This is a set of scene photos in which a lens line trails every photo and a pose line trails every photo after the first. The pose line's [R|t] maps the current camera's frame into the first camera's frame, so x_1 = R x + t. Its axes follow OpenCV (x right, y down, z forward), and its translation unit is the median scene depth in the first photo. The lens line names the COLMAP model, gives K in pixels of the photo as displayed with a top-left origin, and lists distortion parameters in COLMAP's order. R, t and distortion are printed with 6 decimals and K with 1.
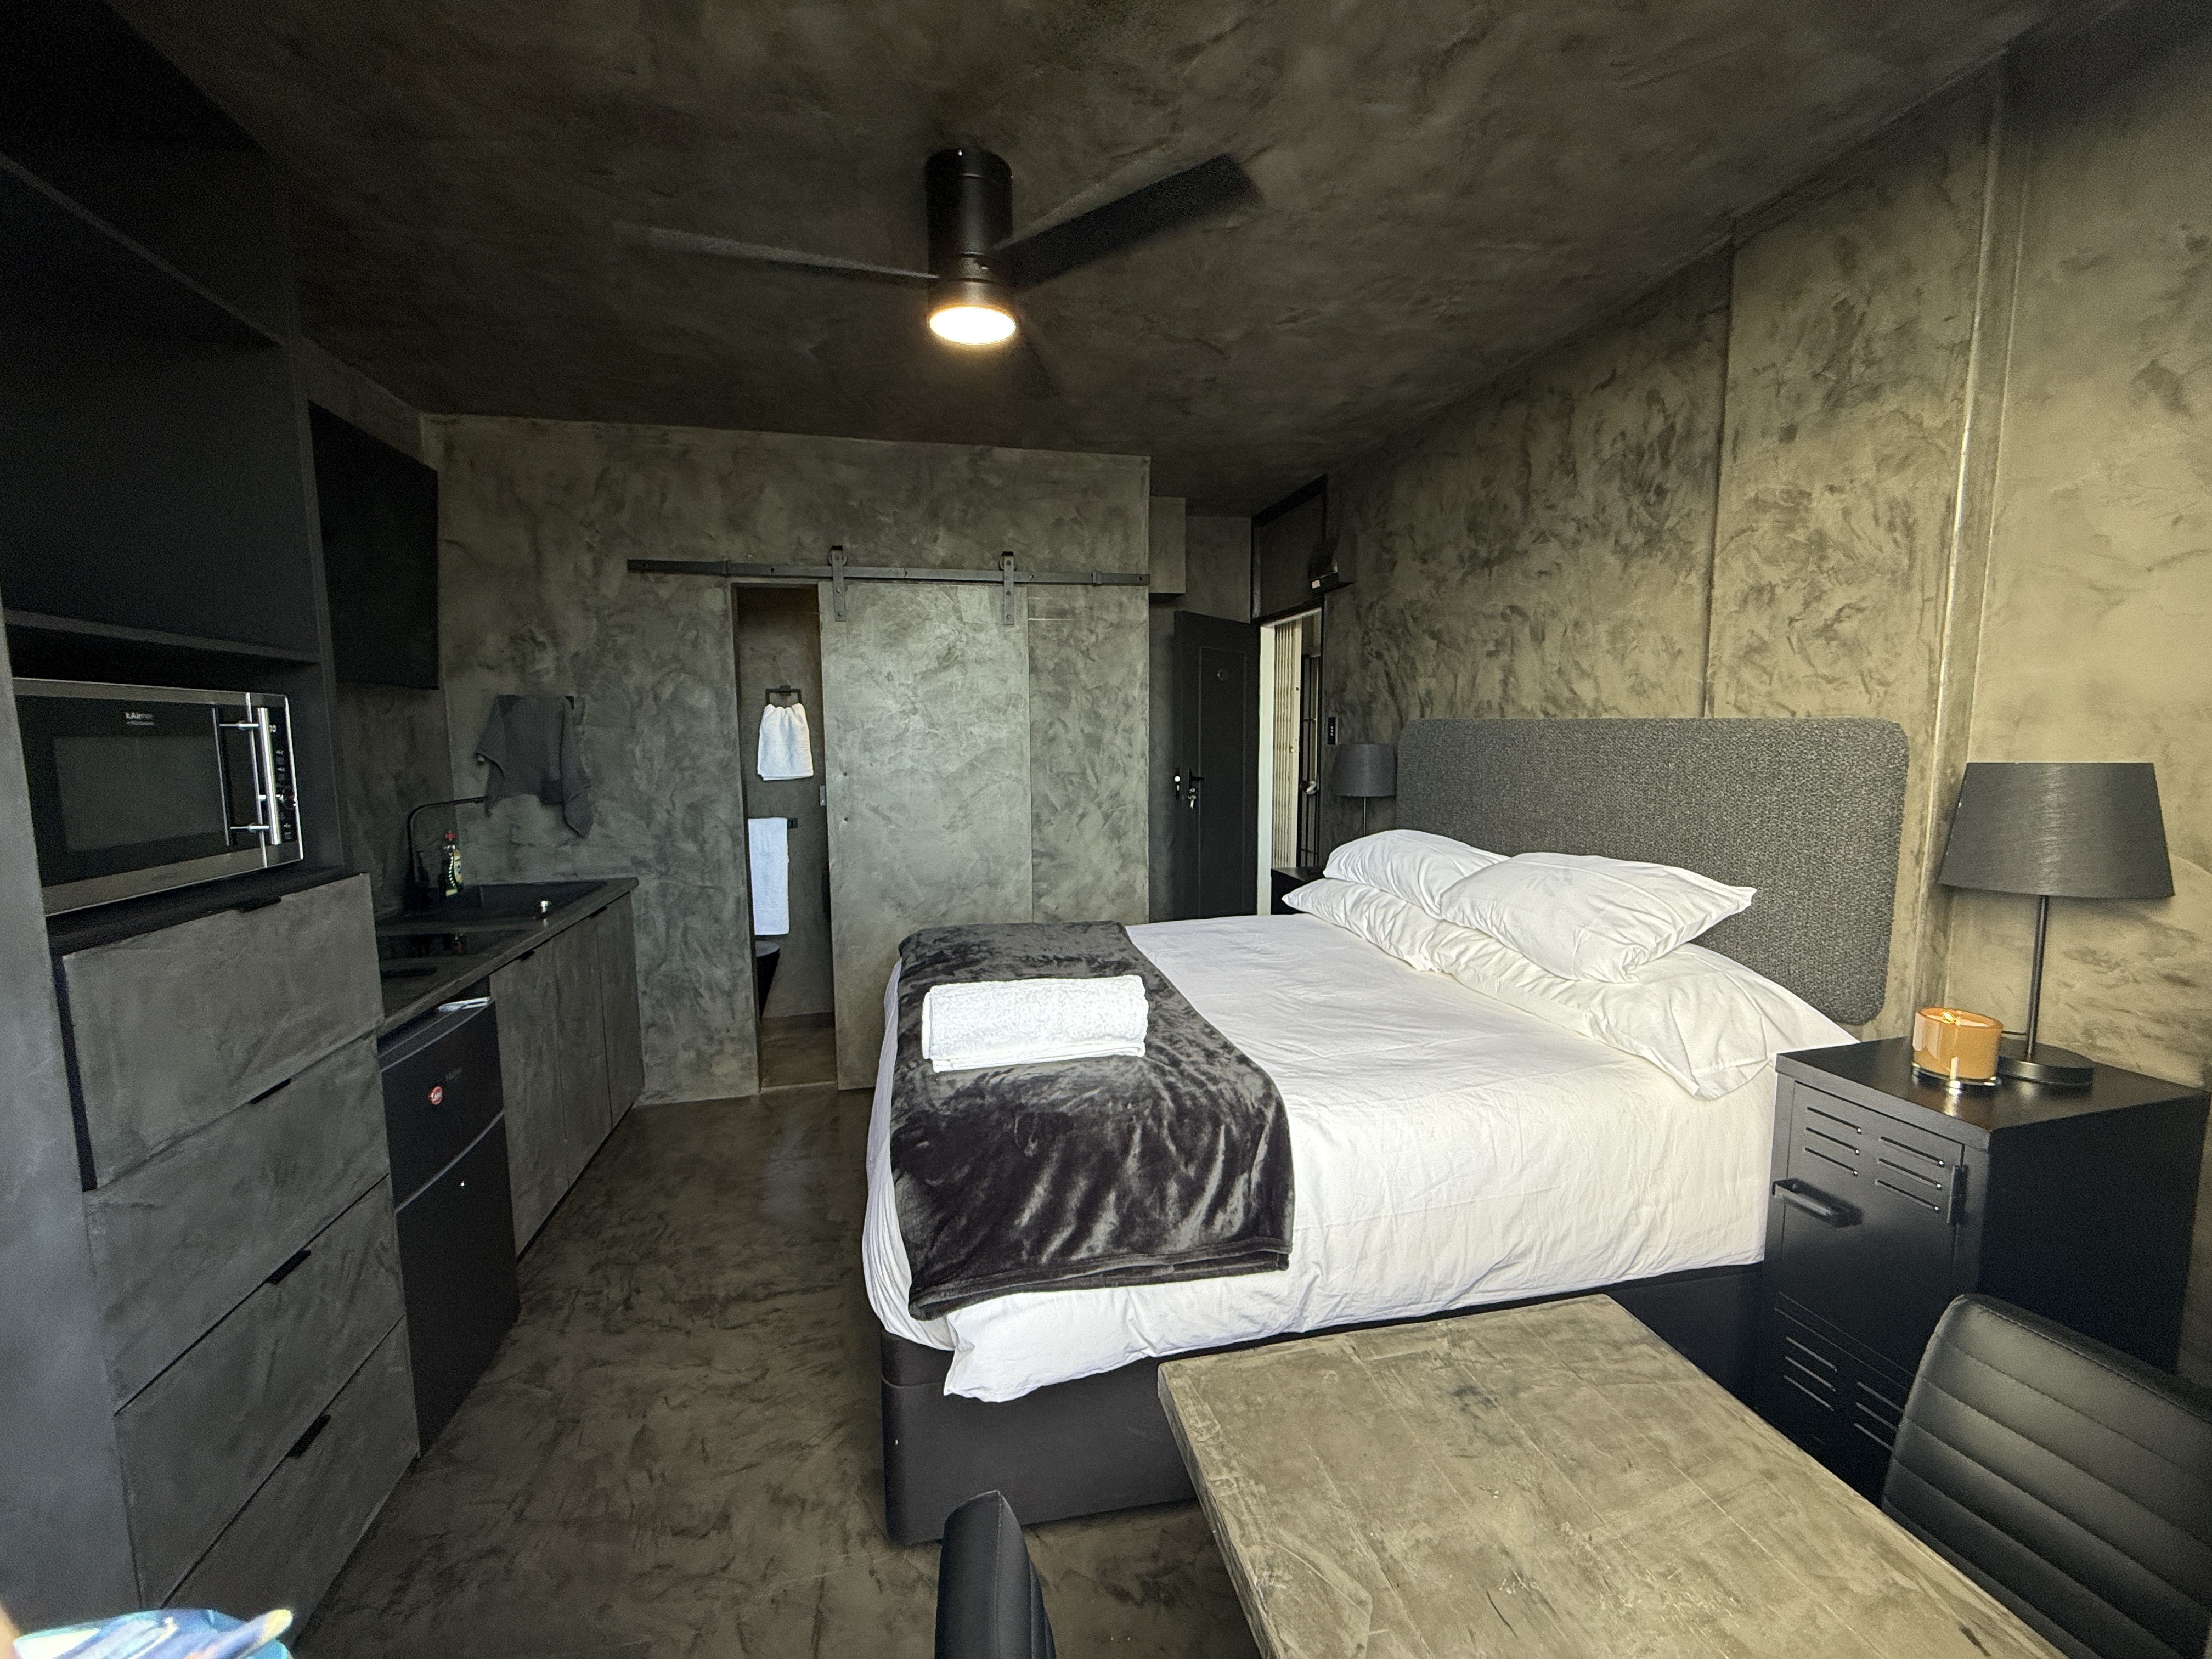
lens RADIAL K [[880.6, 0, 1094.9], [0, 880.6, 824.2], [0, 0, 1]] dist [-0.003639, 0.000661]
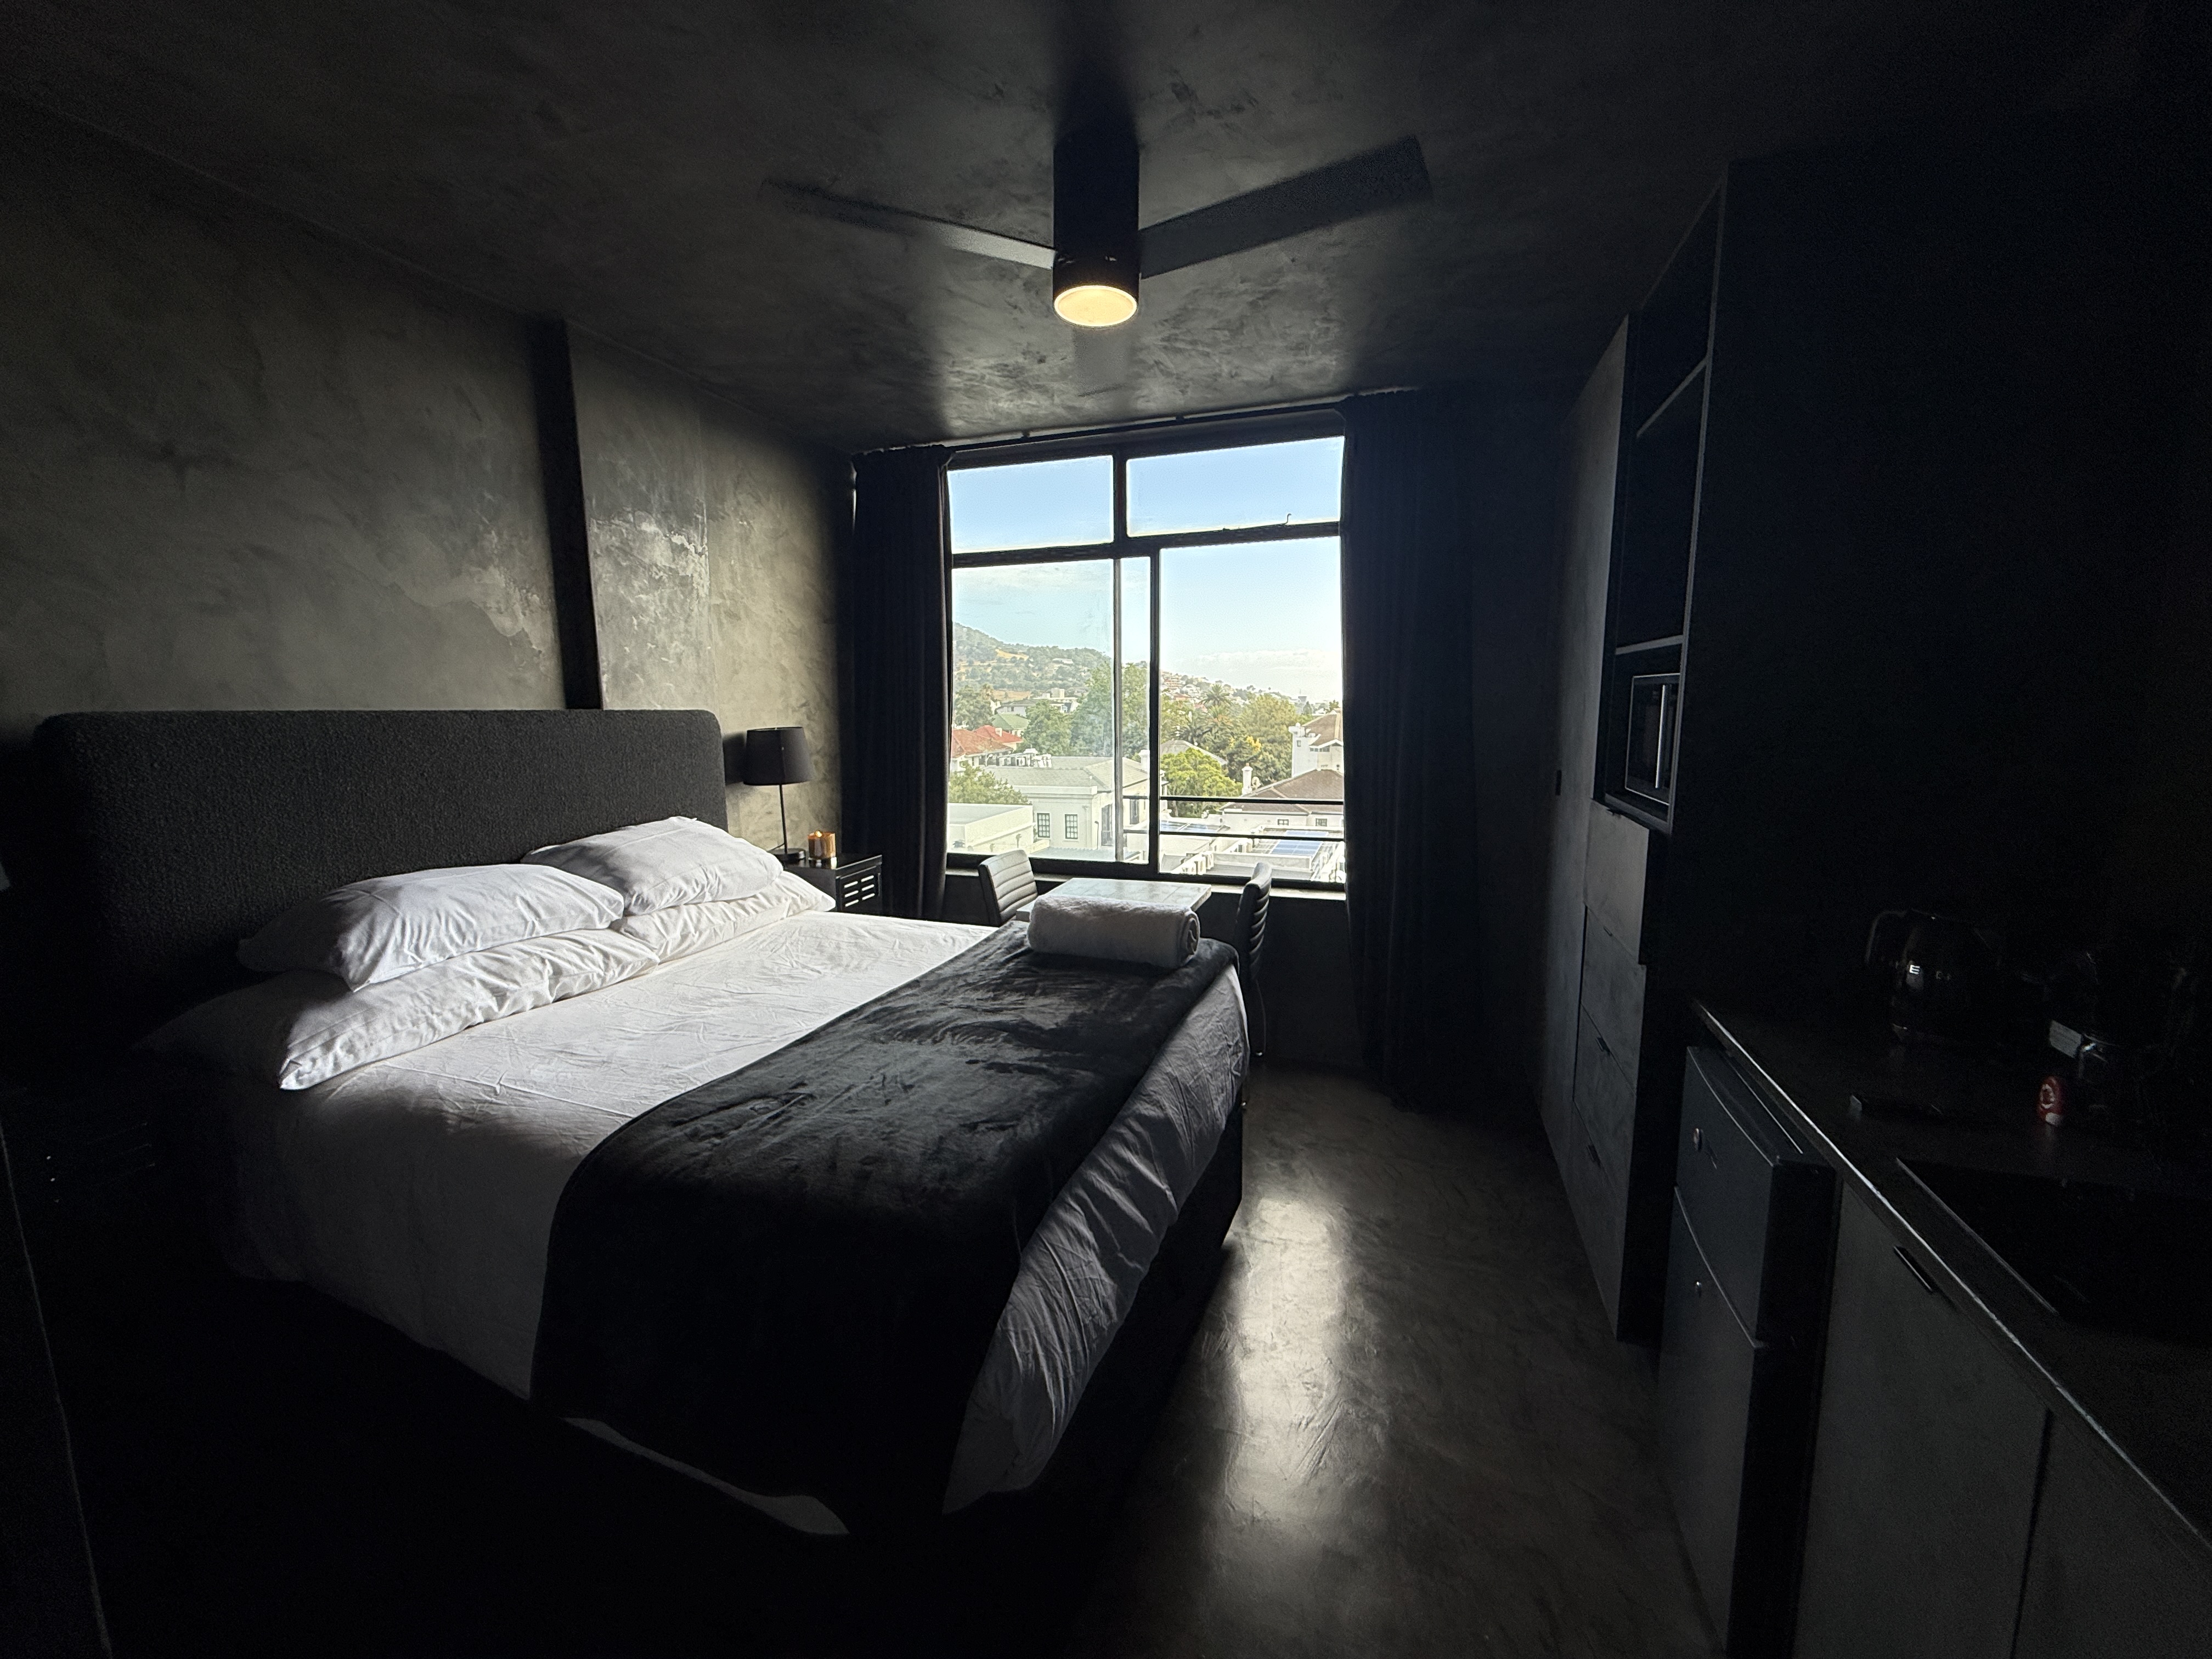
lens RADIAL K [[880.6, 0, 1104.9], [0, 880.6, 828.5], [0, 0, 1]] dist [-0.003639, 0.000661]
pose [[-0.852722, -0.056136, 0.519339, -0.465437], [0.074803, 0.970840, 0.227760, -0.144863], [-0.516981, 0.233064, -0.823658, 1.298113]]
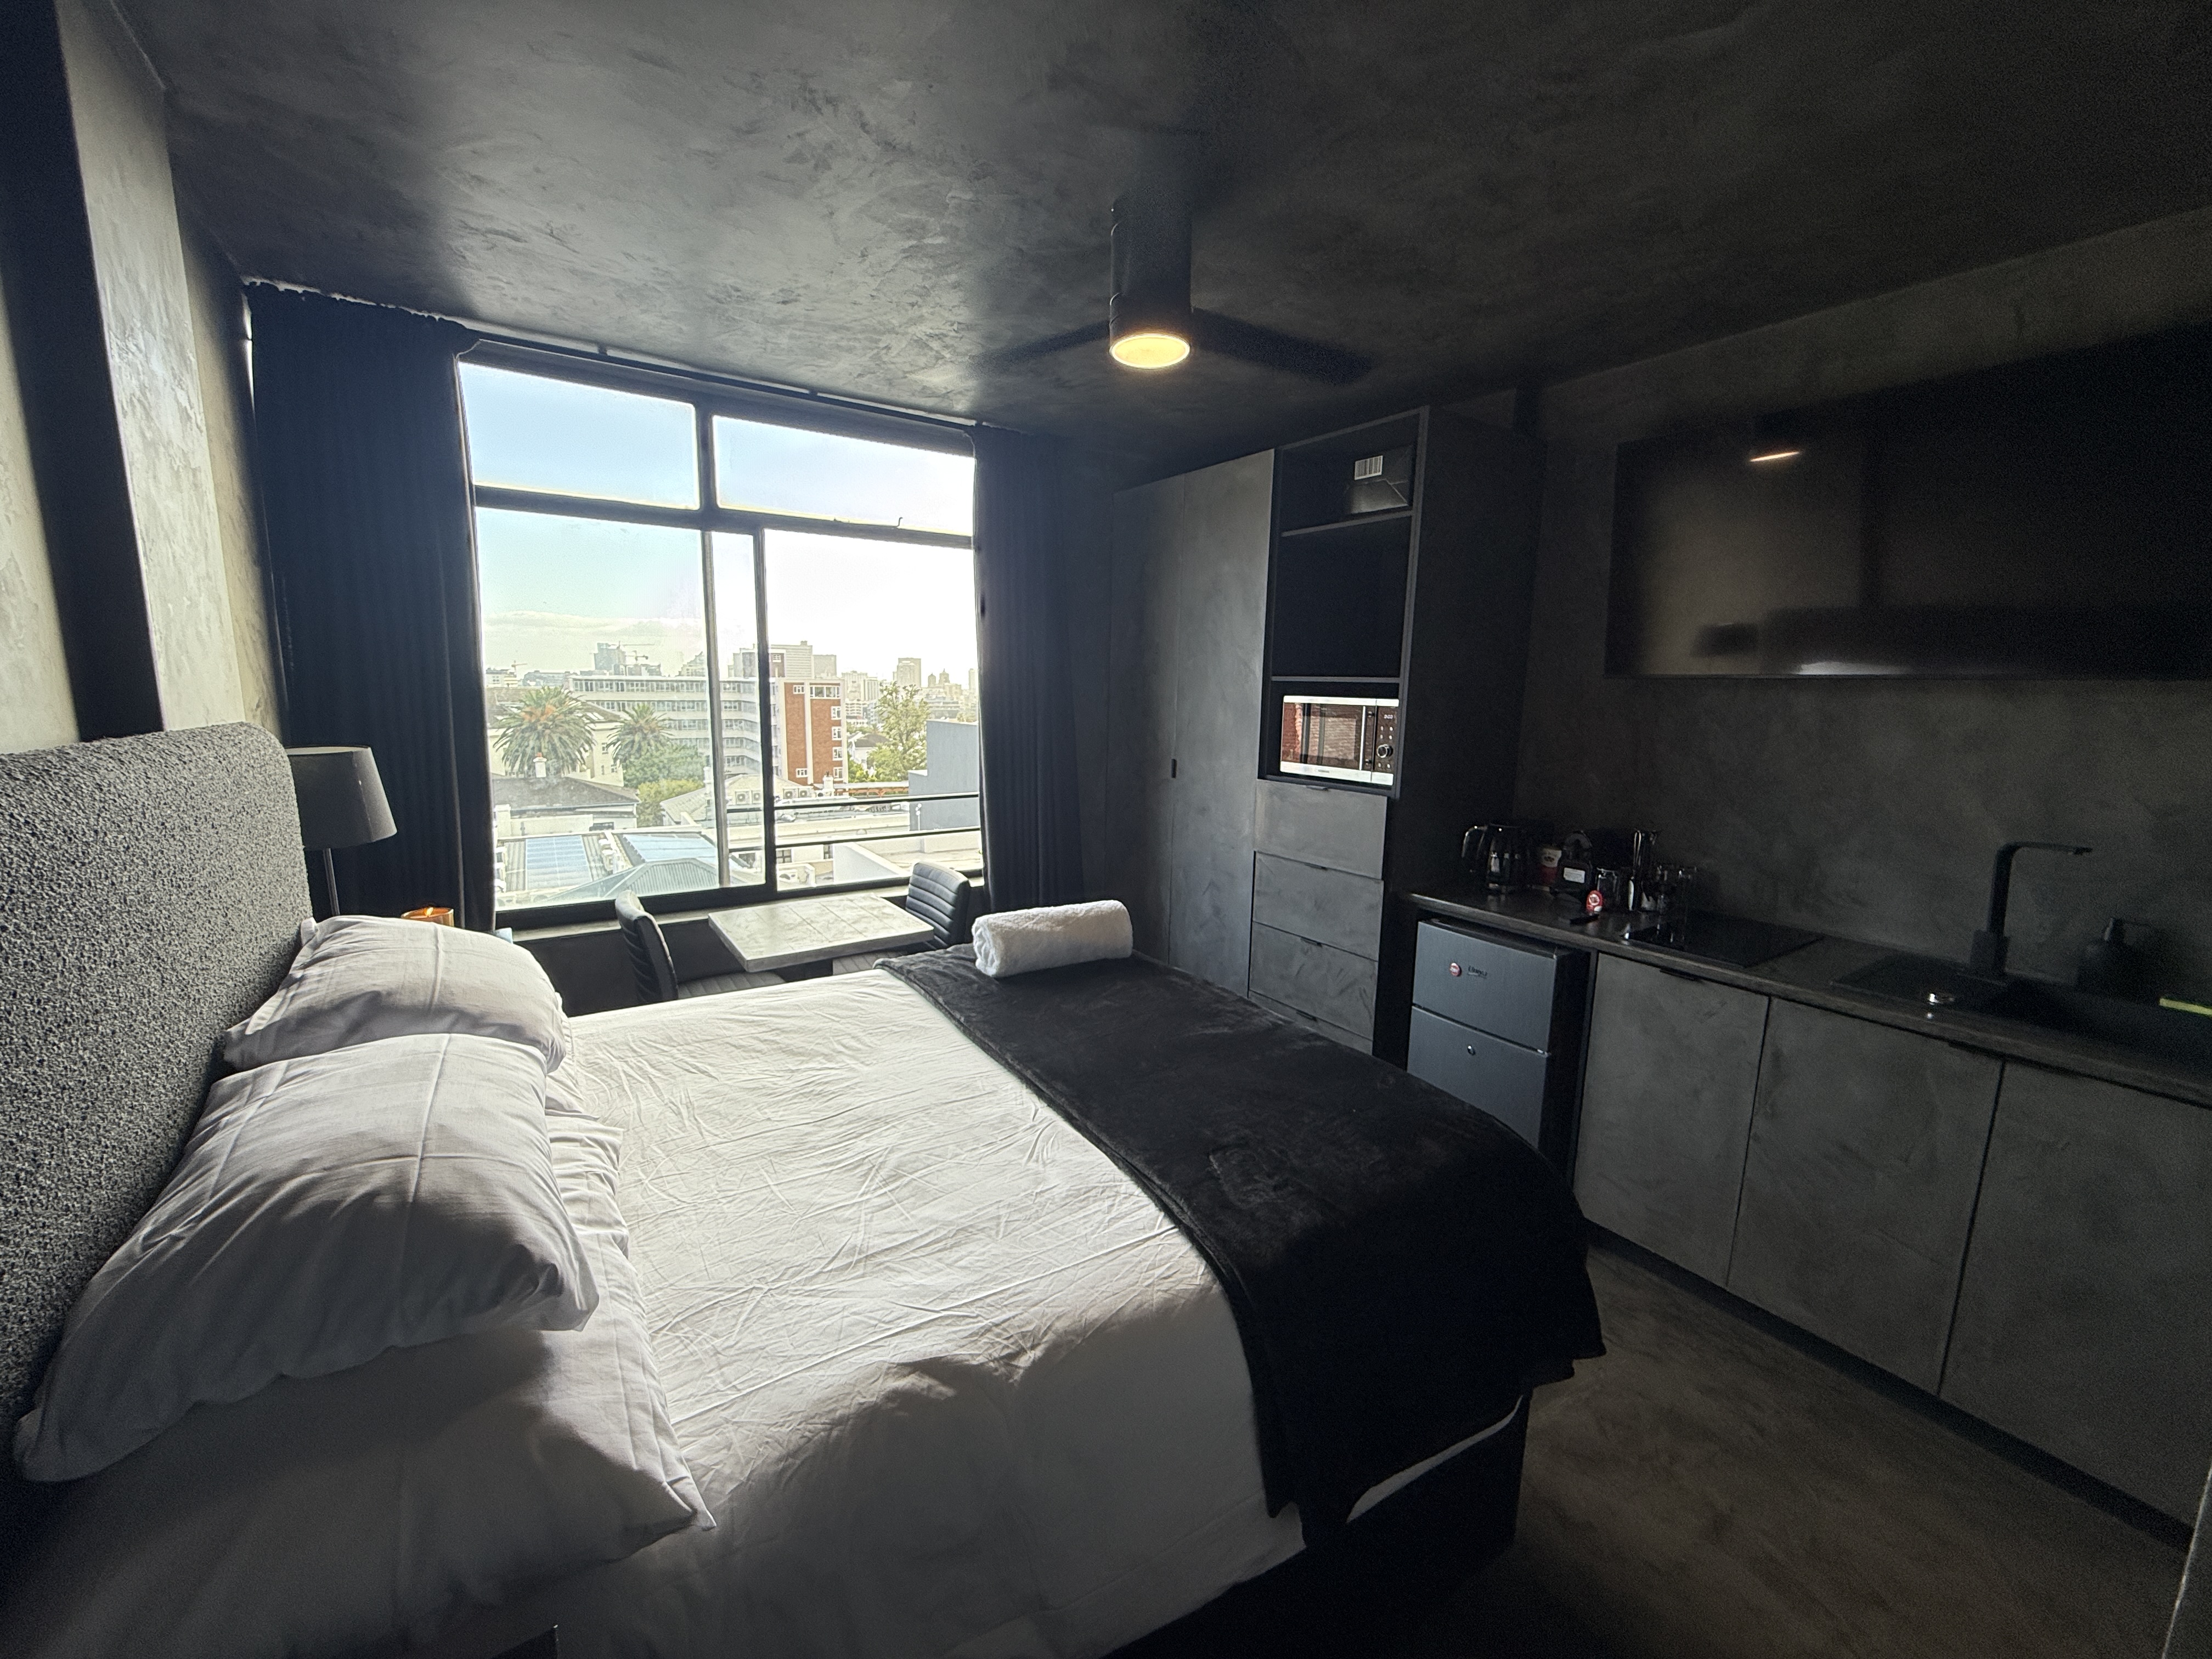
lens RADIAL K [[880.6, 0, 1099.6], [0, 880.6, 827.6], [0, 0, 1]] dist [-0.003639, 0.000661]
pose [[-0.932309, 0.053316, -0.357710, 0.219978], [-0.045729, 0.963758, 0.262831, -0.191180], [0.358759, 0.261397, -0.896082, 1.384224]]
